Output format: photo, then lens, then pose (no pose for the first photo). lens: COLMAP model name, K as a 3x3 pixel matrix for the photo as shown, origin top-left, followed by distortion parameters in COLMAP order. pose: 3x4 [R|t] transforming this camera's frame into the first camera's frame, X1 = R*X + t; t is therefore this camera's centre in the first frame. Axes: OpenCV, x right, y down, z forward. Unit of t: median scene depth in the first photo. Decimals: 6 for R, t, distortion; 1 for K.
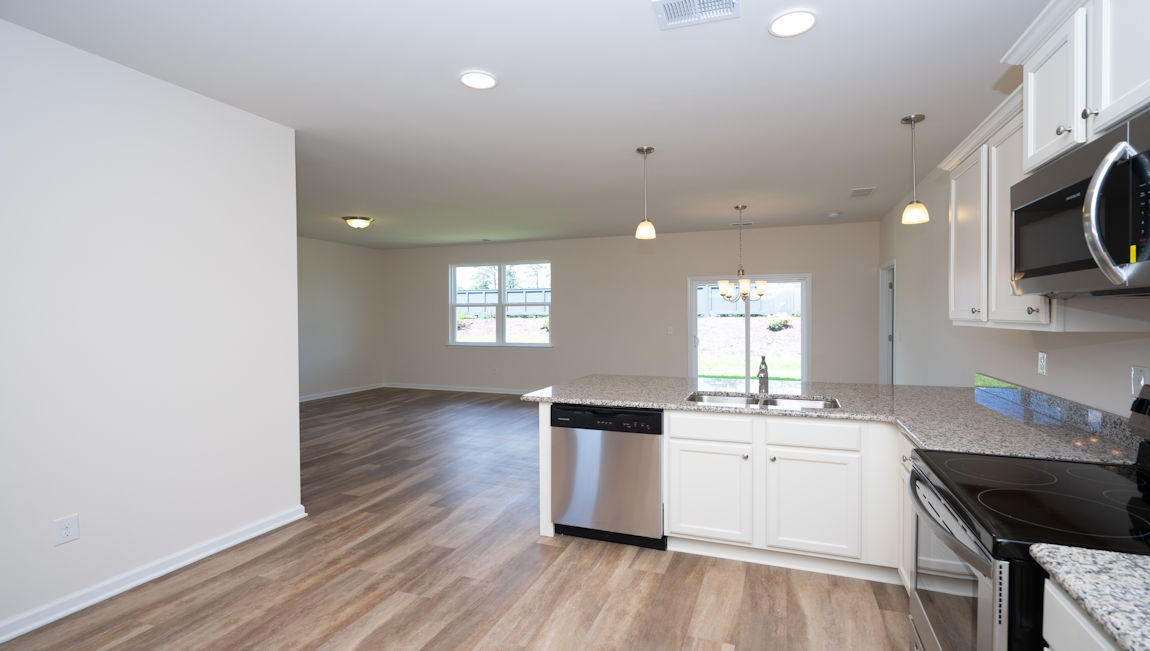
lens RADIAL K [[515.3, 0, 575.0], [0, 515.3, 325.5], [0, 0, 1]] dist [0.000045, 0.000038]
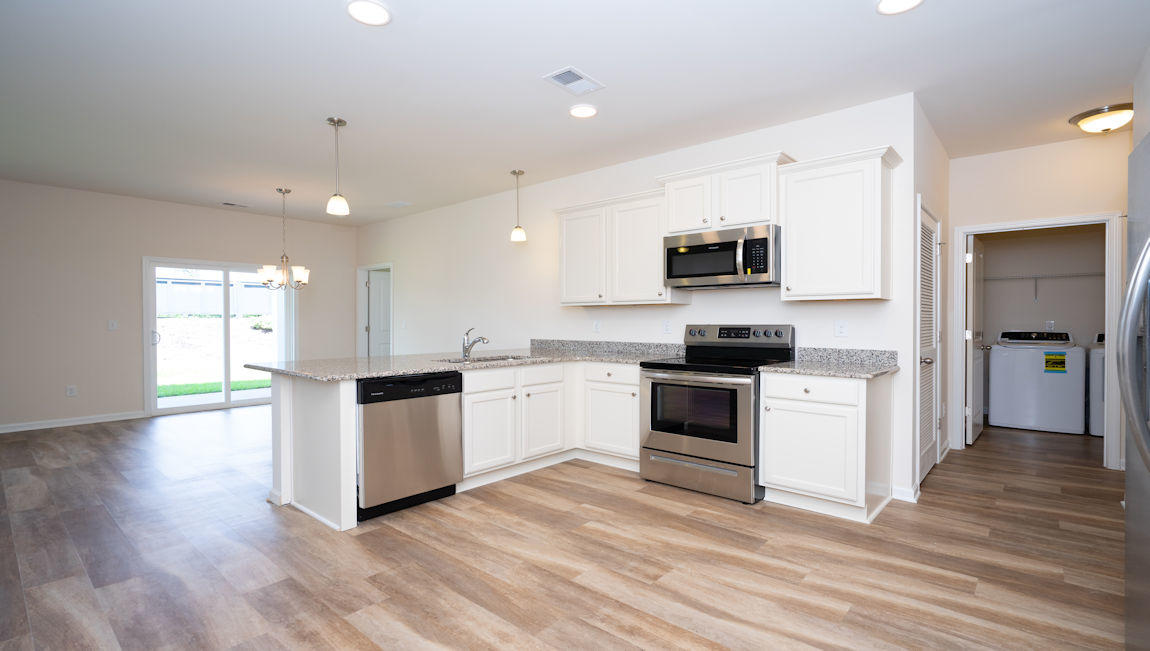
lens RADIAL K [[515.3, 0, 575.0], [0, 515.3, 325.5], [0, 0, 1]] dist [0.000045, 0.000038]
pose [[0.375197, -0.004529, 0.926934, -0.805216], [0.013828, 0.999904, -0.000712, 0.063953], [-0.926842, 0.013084, 0.375224, 0.317018]]
